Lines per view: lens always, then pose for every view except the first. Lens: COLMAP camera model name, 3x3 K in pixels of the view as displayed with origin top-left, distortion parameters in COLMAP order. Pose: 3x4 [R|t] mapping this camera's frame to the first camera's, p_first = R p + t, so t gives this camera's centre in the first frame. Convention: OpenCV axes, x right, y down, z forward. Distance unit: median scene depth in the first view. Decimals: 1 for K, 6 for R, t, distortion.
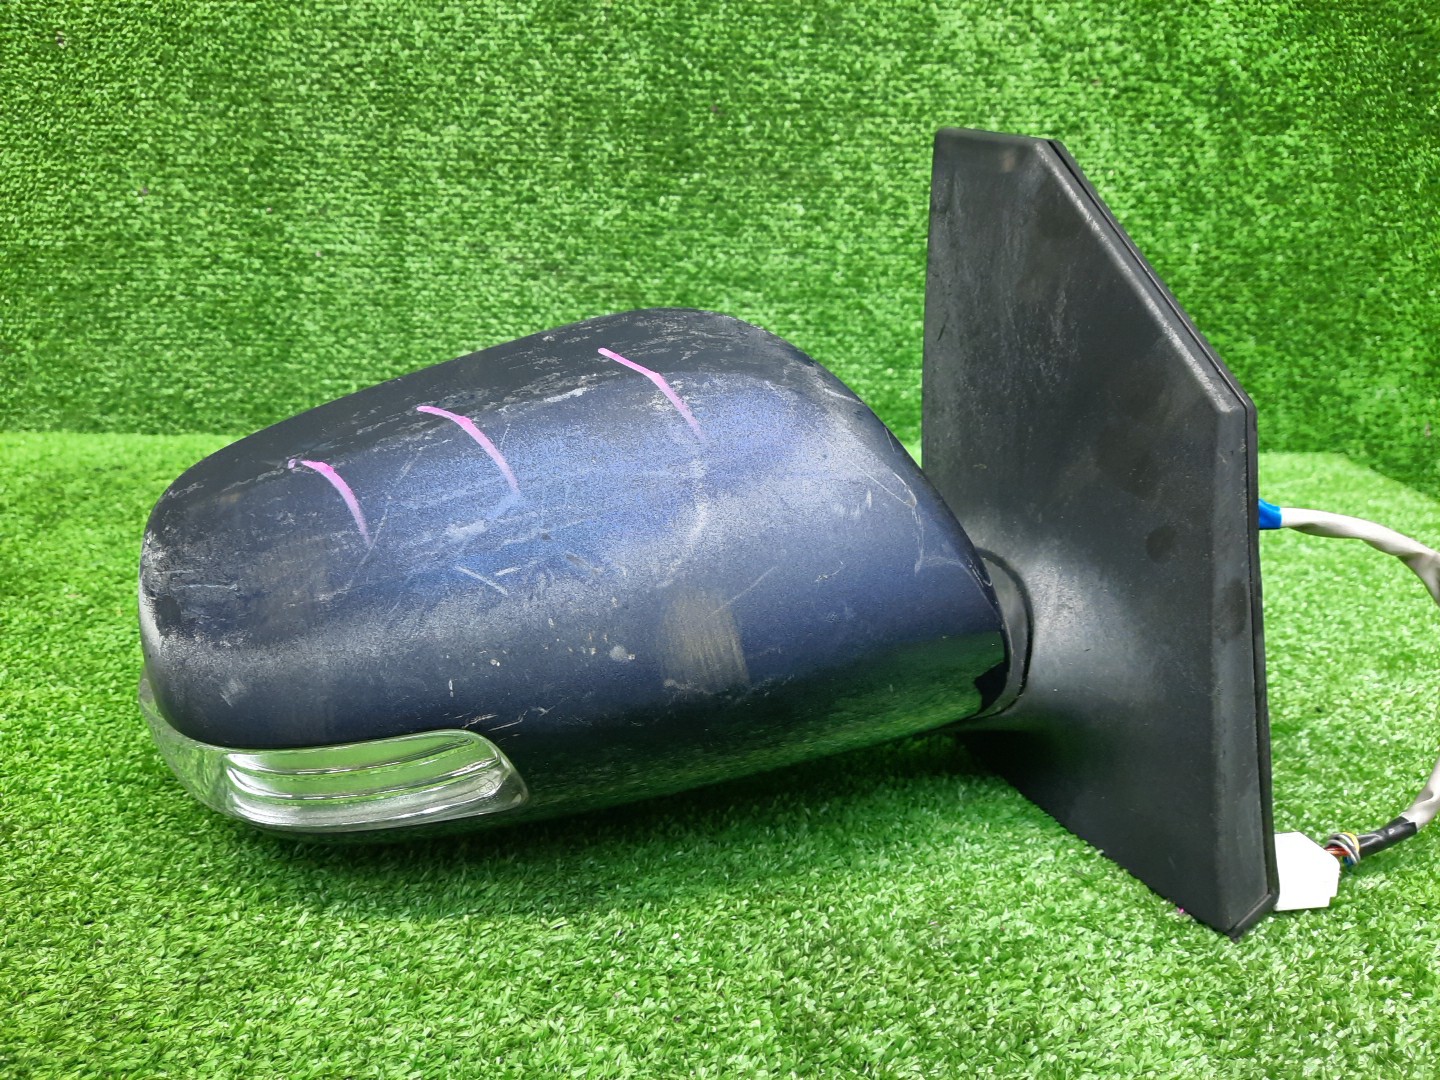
lens RADIAL K [[1070.5, 0, 719.0], [0, 1070.5, 543.4], [0, 0, 1]] dist [0.038293, -0.057287]
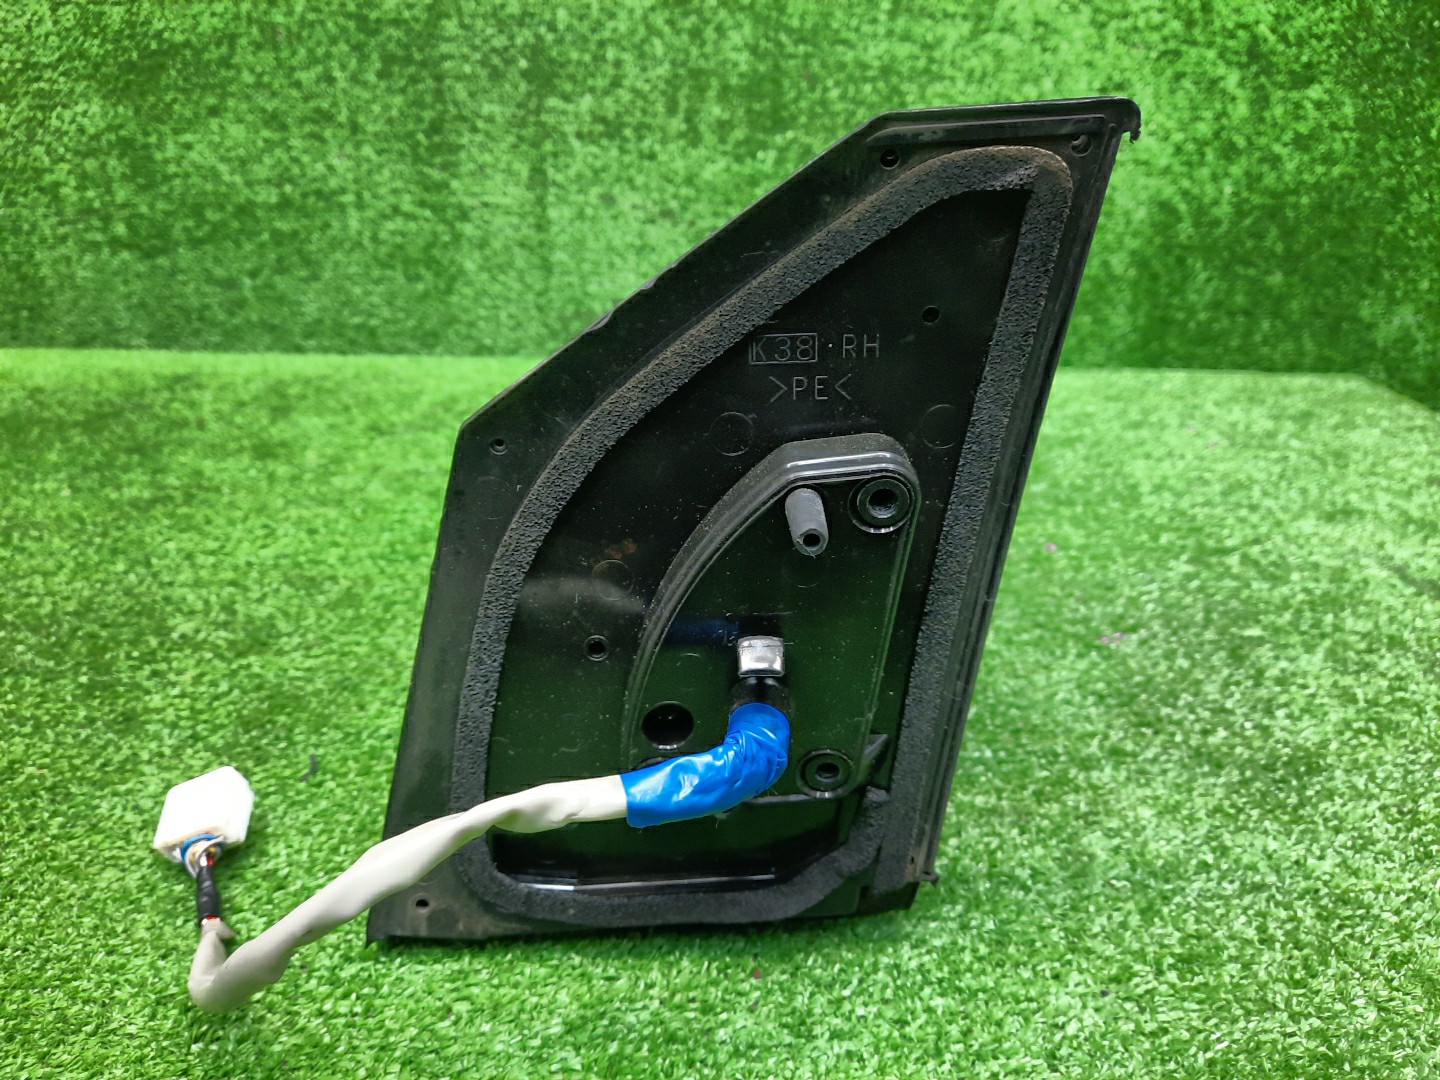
lens RADIAL K [[1074.3, 0, 715.5], [0, 1074.3, 544.9], [0, 0, 1]] dist [0.034138, -0.061743]
pose [[0.995239, 0.019021, -0.095589, 0.020087], [-0.015955, 0.999337, 0.032735, 0.073212], [0.096148, -0.031054, 0.994882, -0.205402]]
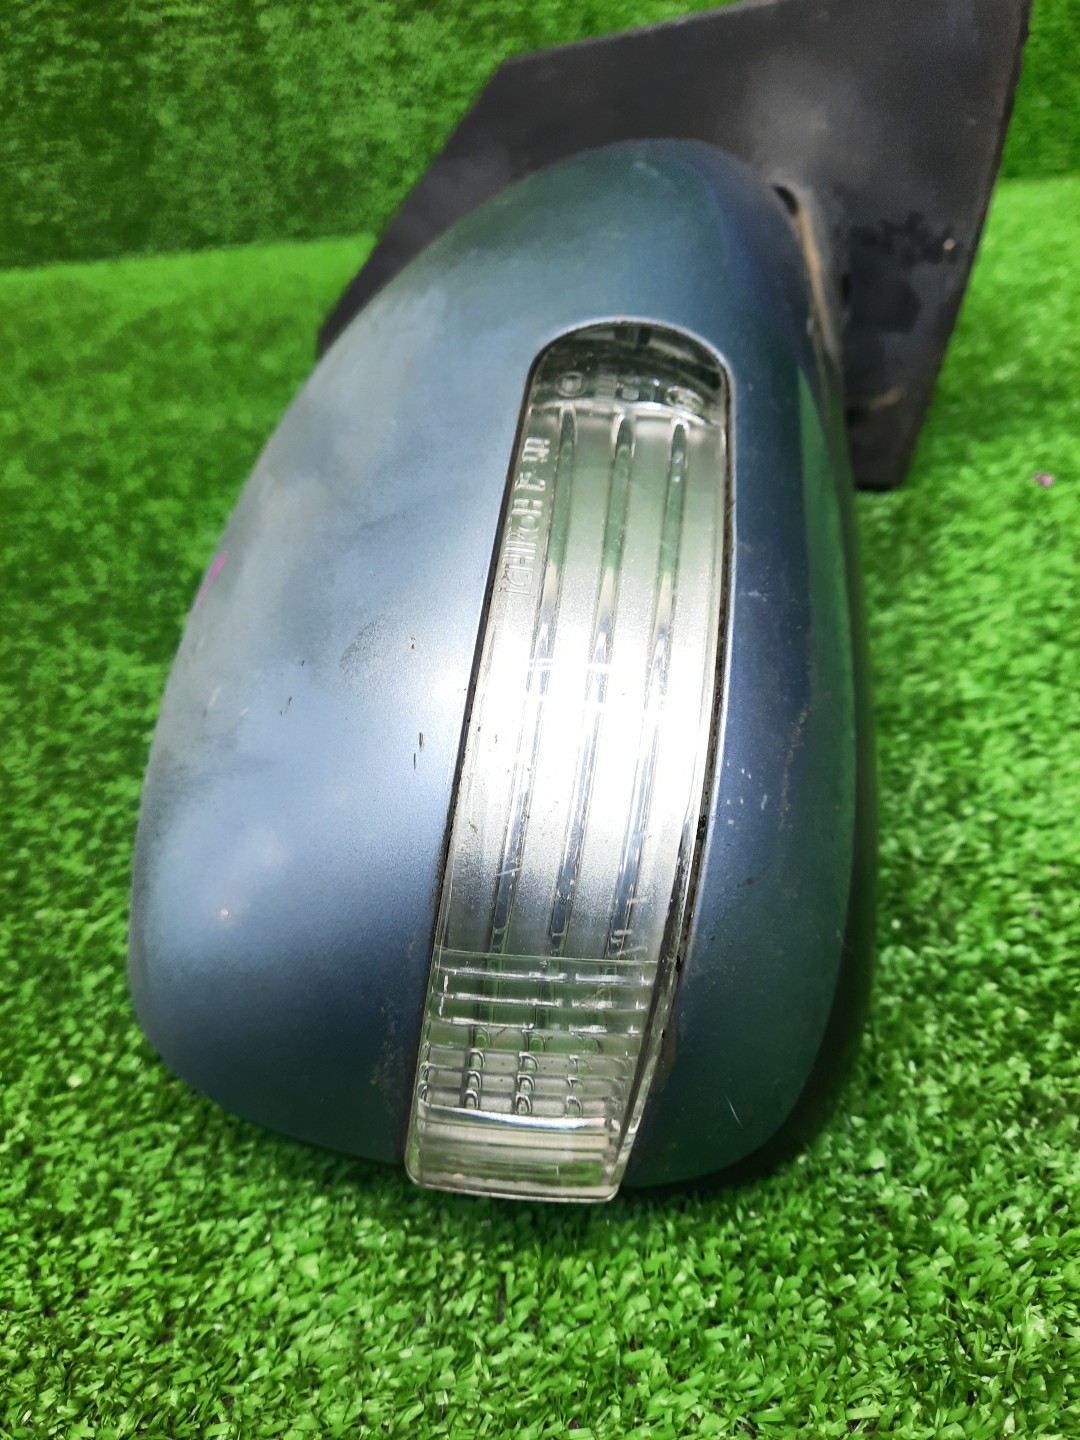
lens RADIAL K [[1115.5, 0, 542.2], [0, 1115.5, 719.7], [0, 0, 1]] dist [-0.016174, -0.005043]
pose [[0.988995, -0.042012, -0.141859, 0.030957], [0.079861, 0.958742, 0.272829, 0.047949], [0.124544, -0.281155, 0.951546, 0.050041]]
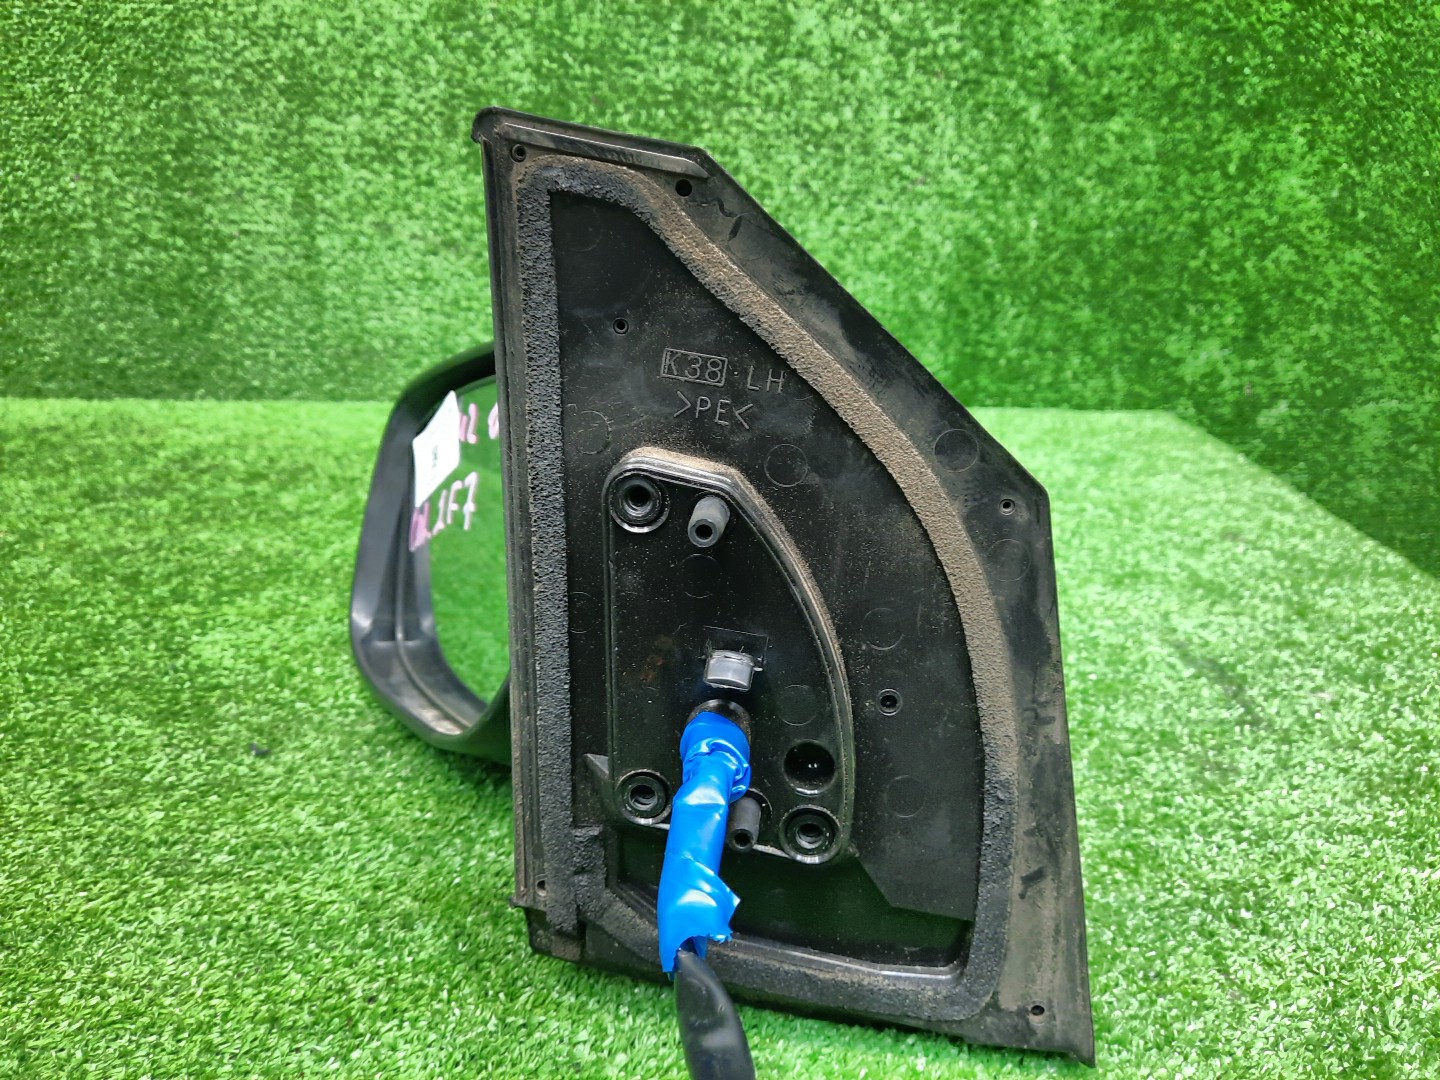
lens RADIAL K [[1081.1, 0, 720.0], [0, 1081.1, 540.0], [0, 0, 1]] dist [0.032632, -0.055250]
pose [[0.999905, -0.007142, 0.011824, 0.108495], [0.006917, 0.999796, 0.018969, 0.026286], [-0.011957, -0.018885, 0.999750, -0.120685]]
